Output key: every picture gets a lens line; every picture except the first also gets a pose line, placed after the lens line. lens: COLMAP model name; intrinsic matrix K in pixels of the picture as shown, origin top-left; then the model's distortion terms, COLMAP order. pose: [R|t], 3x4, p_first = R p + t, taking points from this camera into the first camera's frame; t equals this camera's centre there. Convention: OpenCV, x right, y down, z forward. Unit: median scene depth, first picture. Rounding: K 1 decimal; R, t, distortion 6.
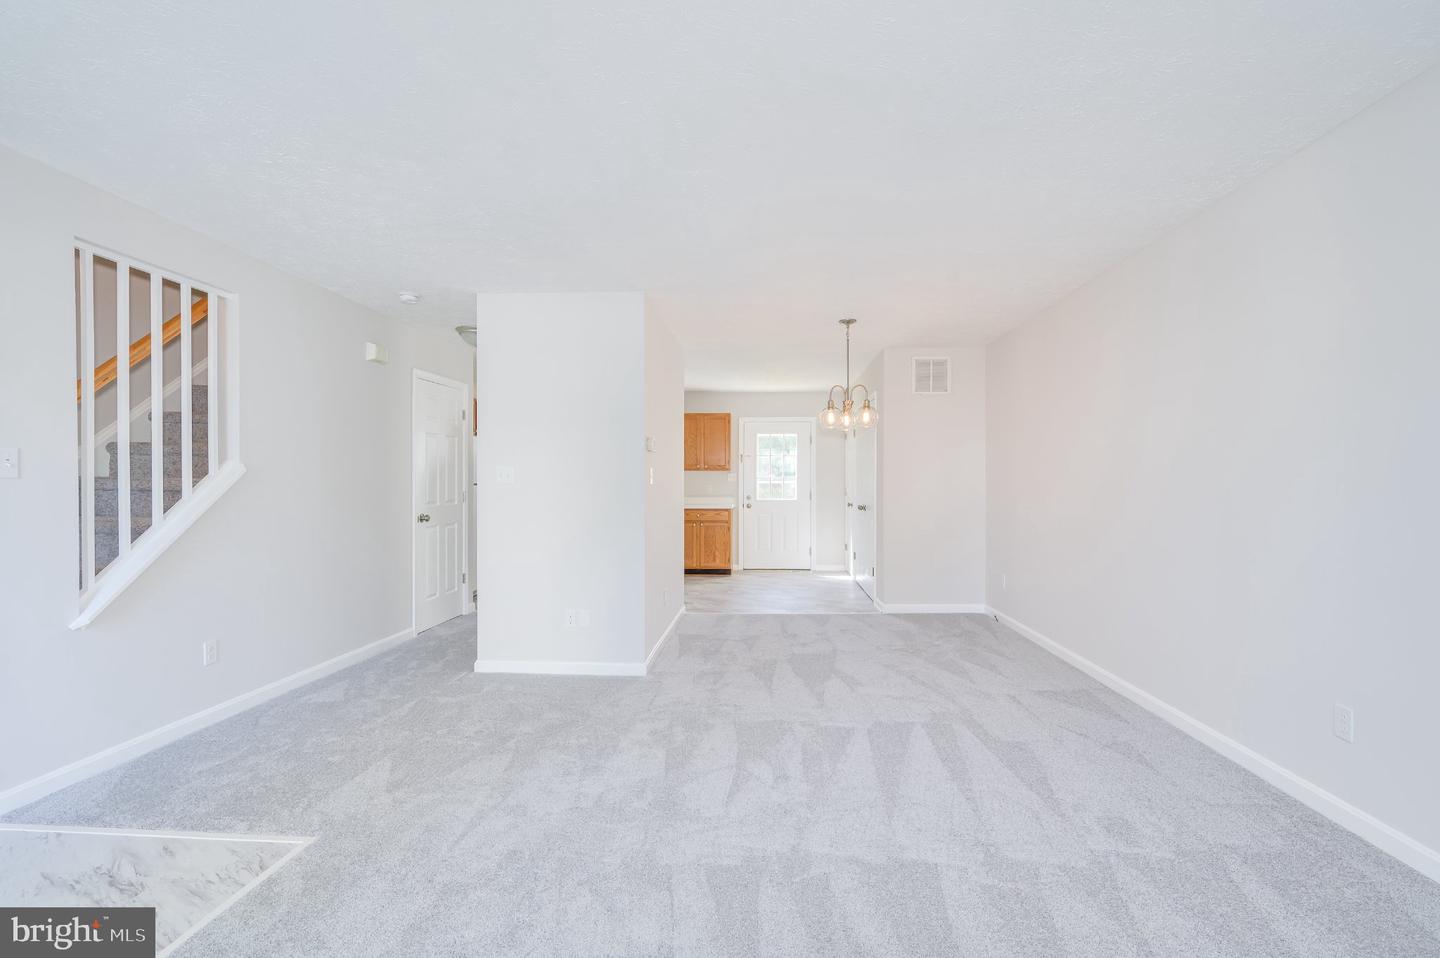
lens RADIAL K [[643.4, 0, 728.4], [0, 643.4, 483.9], [0, 0, 1]] dist [0.003483, -0.002568]
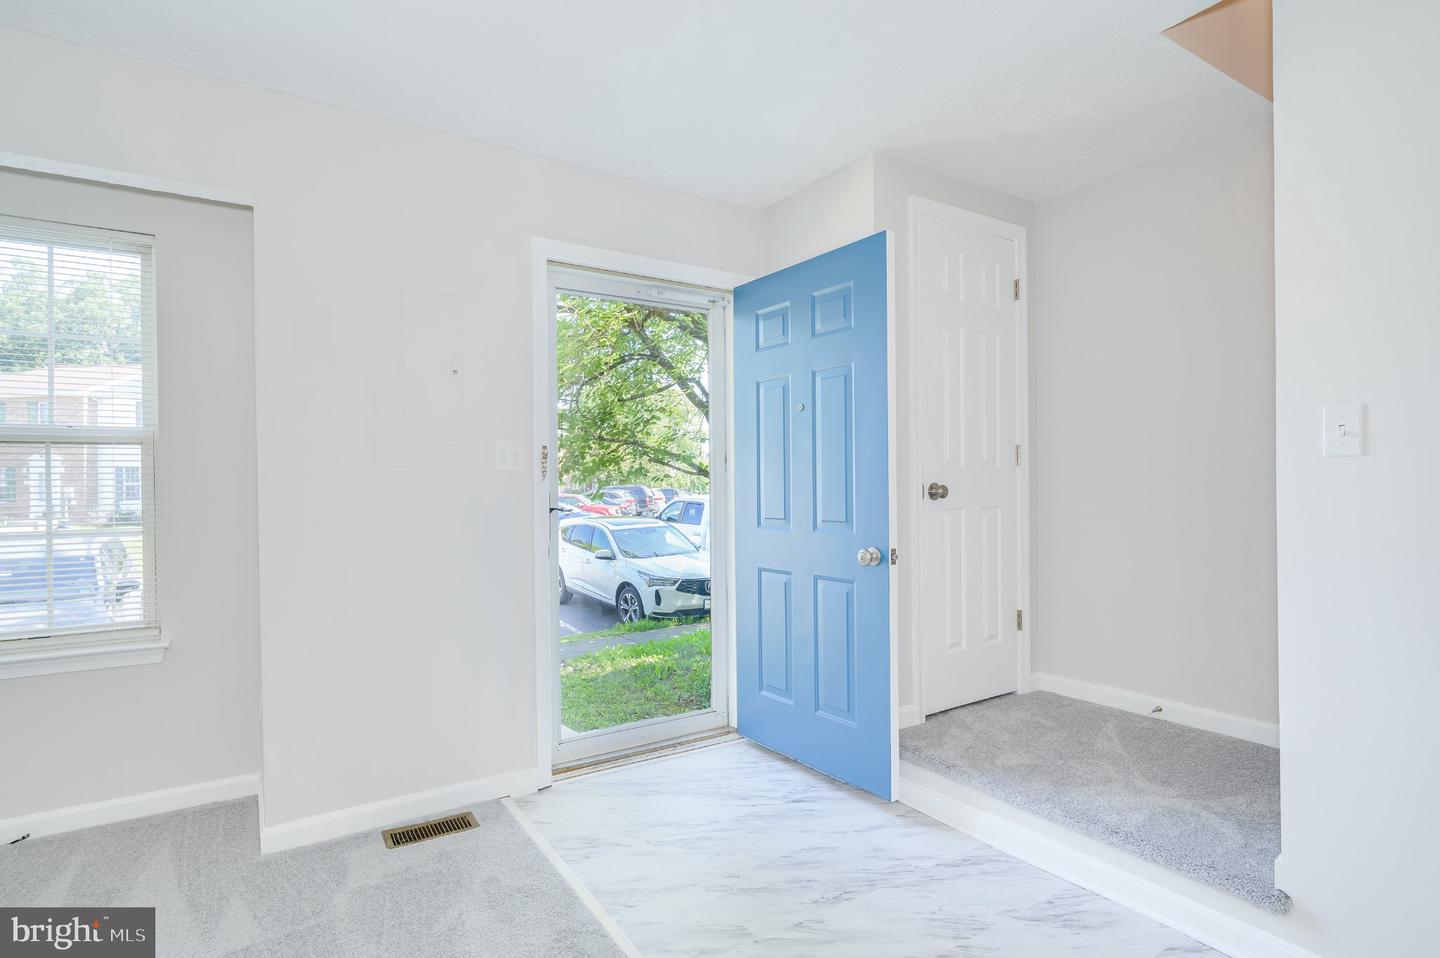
lens RADIAL K [[737.7, 0, 717.5], [0, 737.7, 486.9], [0, 0, 1]] dist [-0.003010, 0.001036]
pose [[-0.808509, 0.010623, -0.588388, -0.111733], [0.011078, 0.999935, 0.002831, 0.005189], [0.588379, -0.004229, -0.808574, 0.573802]]
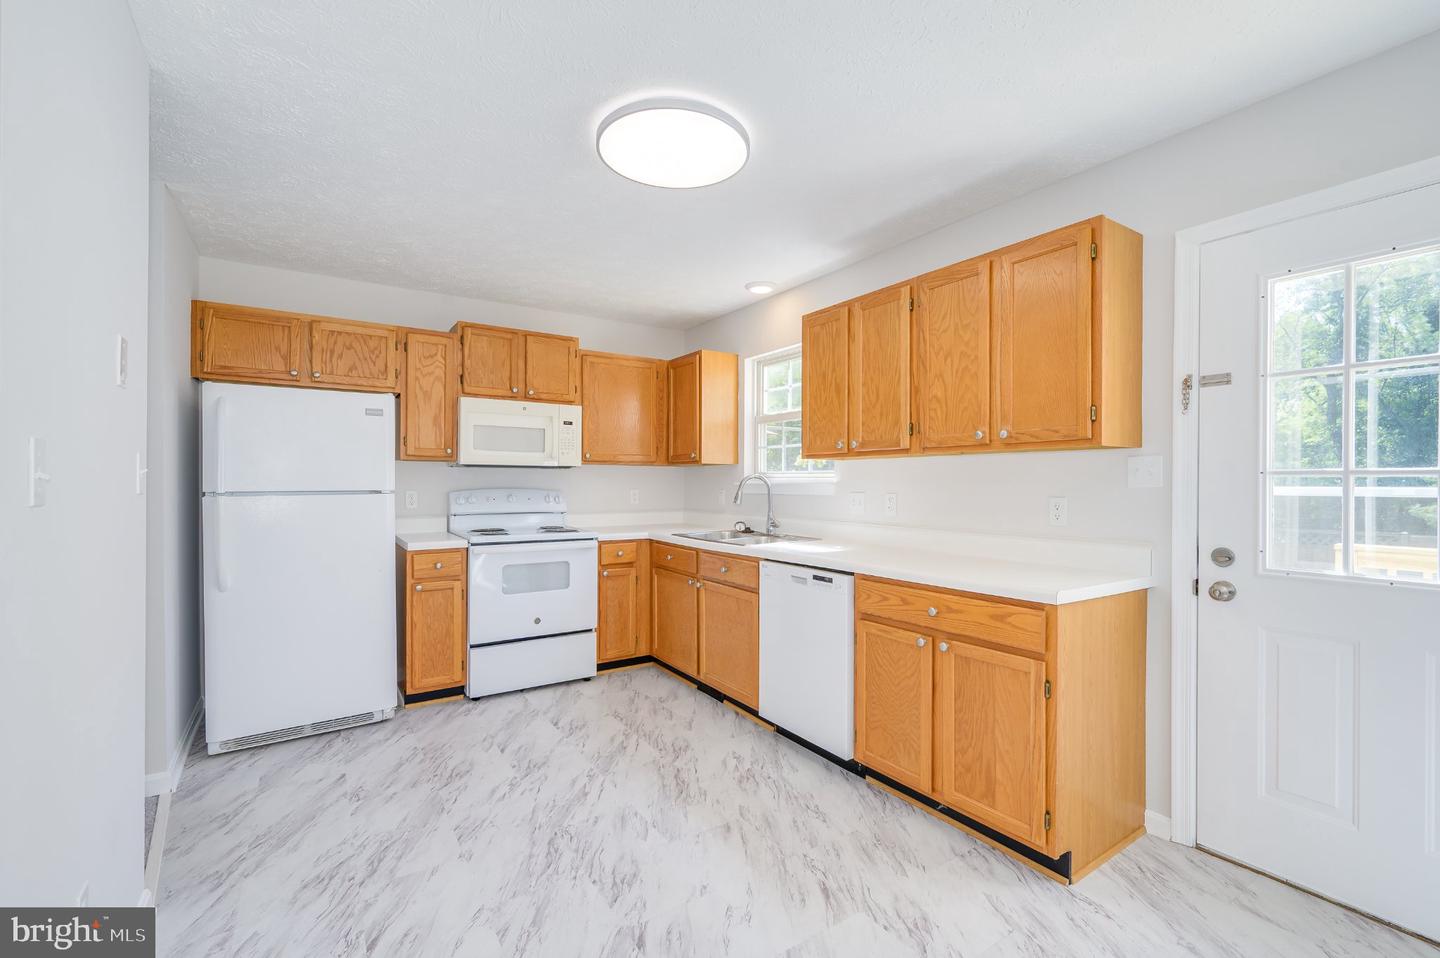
lens RADIAL K [[643.4, 0, 712.6], [0, 643.4, 484.9], [0, 0, 1]] dist [0.003483, -0.002568]
pose [[0.592546, -0.000542, -0.805536, 0.200005], [-0.003664, 0.999988, -0.003369, -0.006143], [0.805528, 0.004948, 0.592537, 1.265579]]
